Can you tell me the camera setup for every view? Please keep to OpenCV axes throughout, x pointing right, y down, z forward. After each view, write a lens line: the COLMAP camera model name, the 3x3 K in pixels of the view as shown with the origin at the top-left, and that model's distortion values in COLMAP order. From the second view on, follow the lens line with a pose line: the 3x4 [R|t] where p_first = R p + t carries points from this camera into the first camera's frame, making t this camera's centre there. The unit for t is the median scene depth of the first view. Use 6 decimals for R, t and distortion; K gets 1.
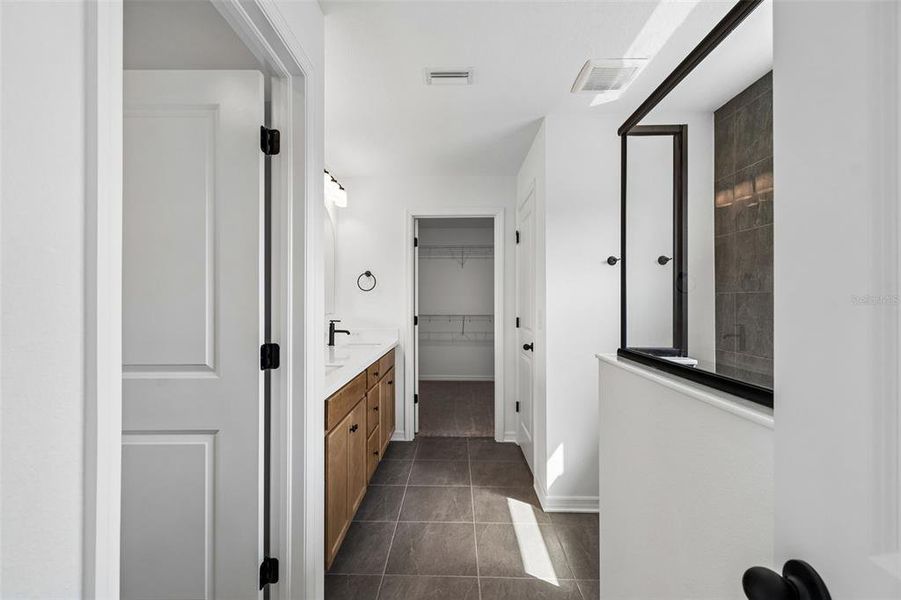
lens RADIAL K [[398.6, 0, 442.5], [0, 398.6, 302.1], [0, 0, 1]] dist [0.000201, -0.000539]
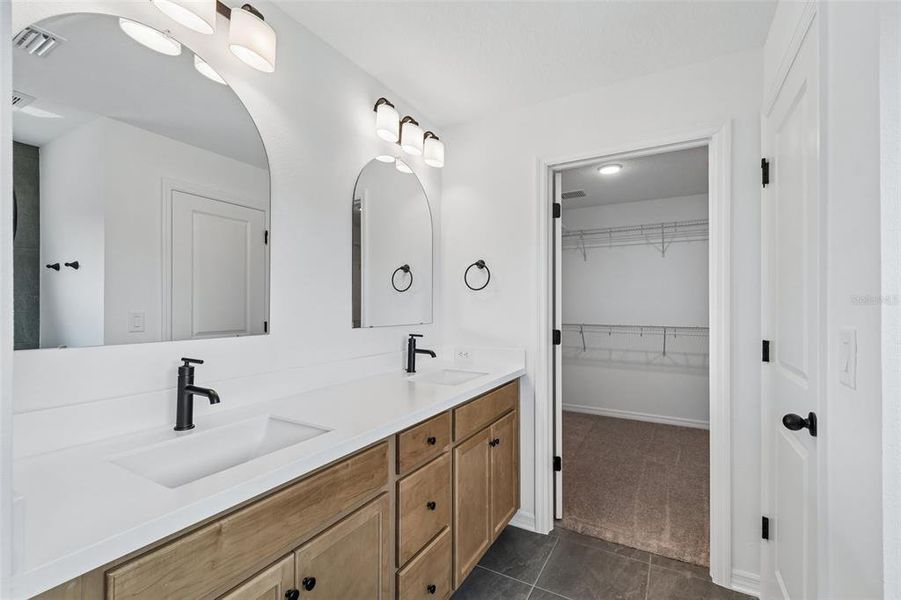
lens RADIAL K [[398.6, 0, 442.5], [0, 398.6, 302.1], [0, 0, 1]] dist [0.000201, -0.000539]
pose [[0.878942, 0.000569, -0.476928, 0.073416], [-0.005658, 0.999941, -0.009233, -0.001634], [0.476895, 0.010813, 0.878894, 0.382036]]
